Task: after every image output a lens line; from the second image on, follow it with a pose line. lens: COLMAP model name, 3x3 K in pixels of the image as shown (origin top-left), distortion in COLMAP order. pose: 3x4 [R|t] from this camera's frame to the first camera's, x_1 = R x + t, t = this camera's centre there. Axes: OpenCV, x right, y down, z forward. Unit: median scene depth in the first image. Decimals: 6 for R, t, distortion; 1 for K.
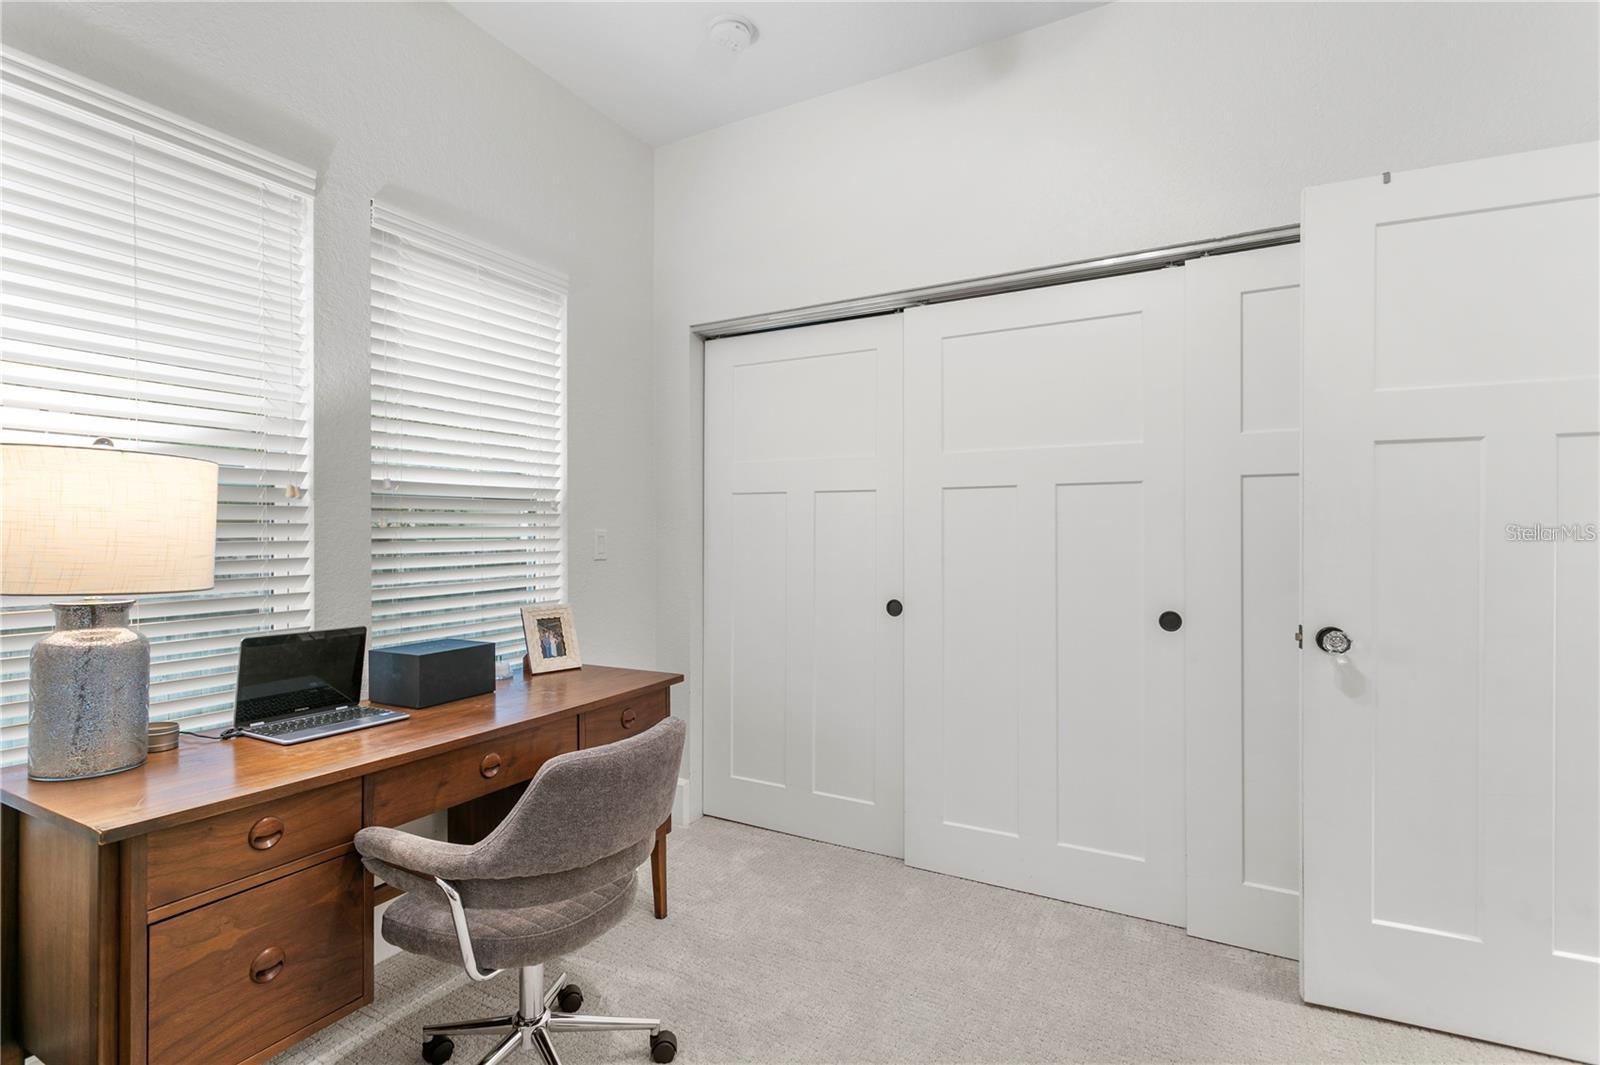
lens RADIAL K [[770.6, 0, 774.2], [0, 770.6, 531.9], [0, 0, 1]] dist [0.011939, 0.001149]
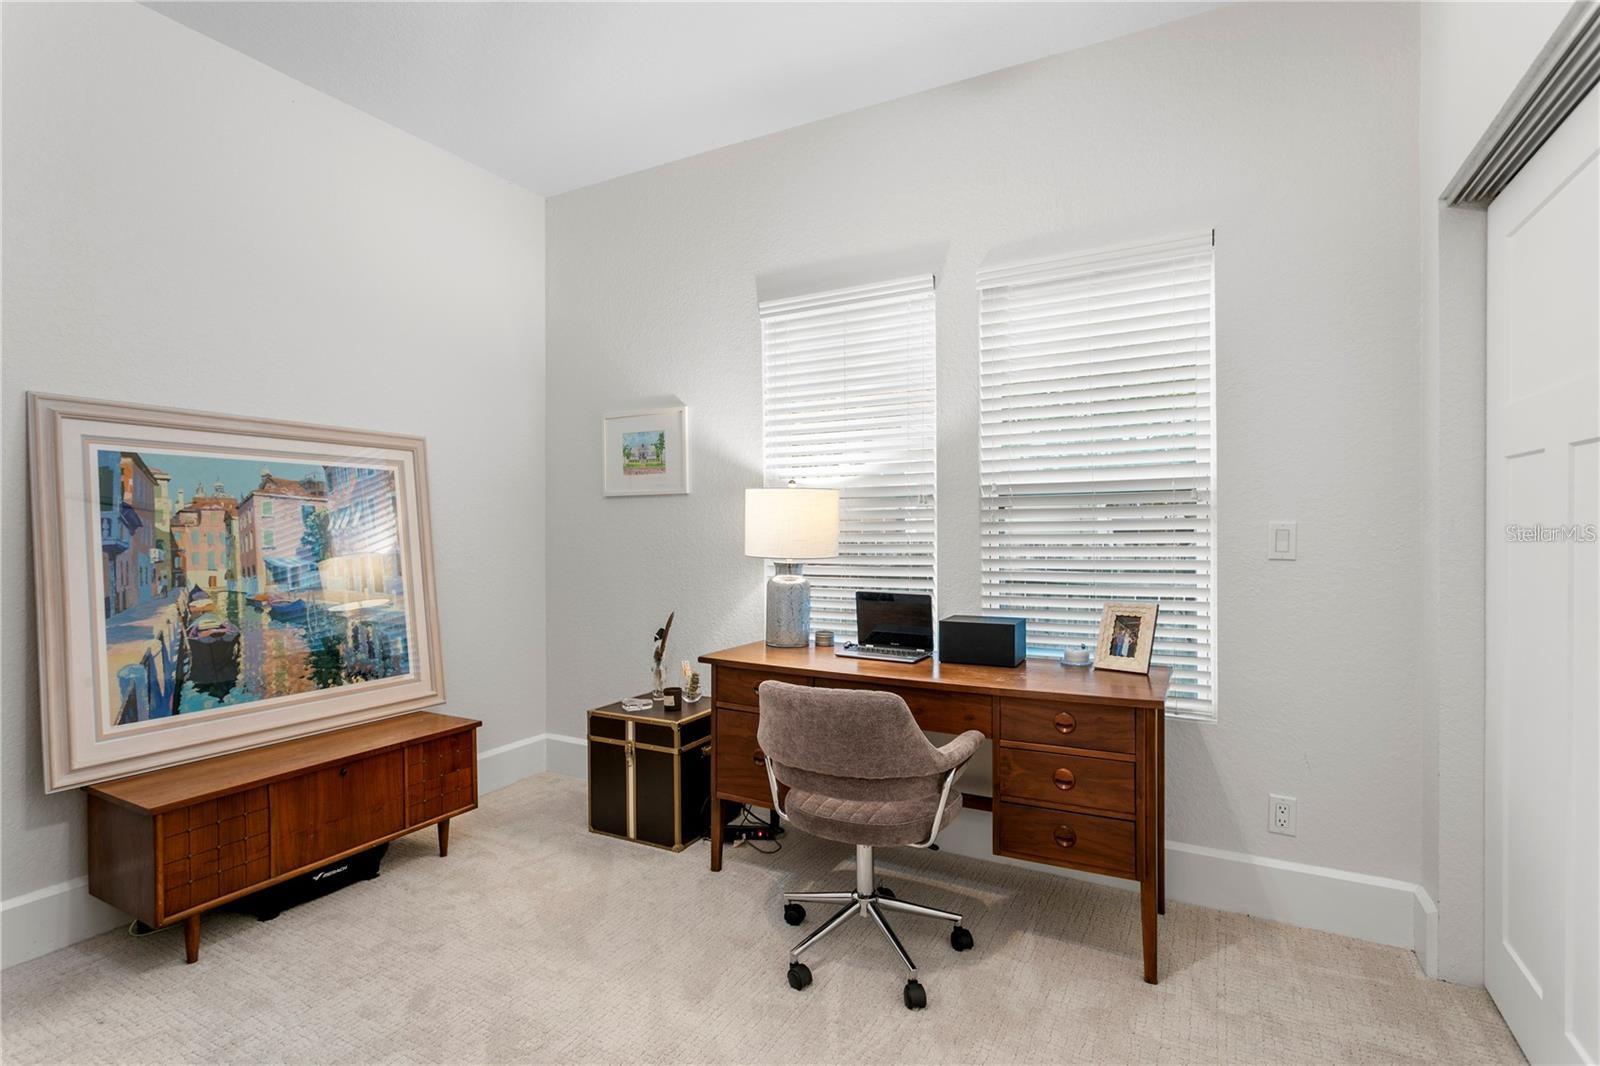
lens RADIAL K [[807.3, 0, 770.4], [0, 807.3, 523.6], [0, 0, 1]] dist [0.001231, 0.000859]
pose [[0.011794, -0.023723, -0.999649, 1.000596], [-0.002283, 0.999715, -0.023752, 0.034389], [0.999928, 0.002562, 0.011736, 0.792333]]
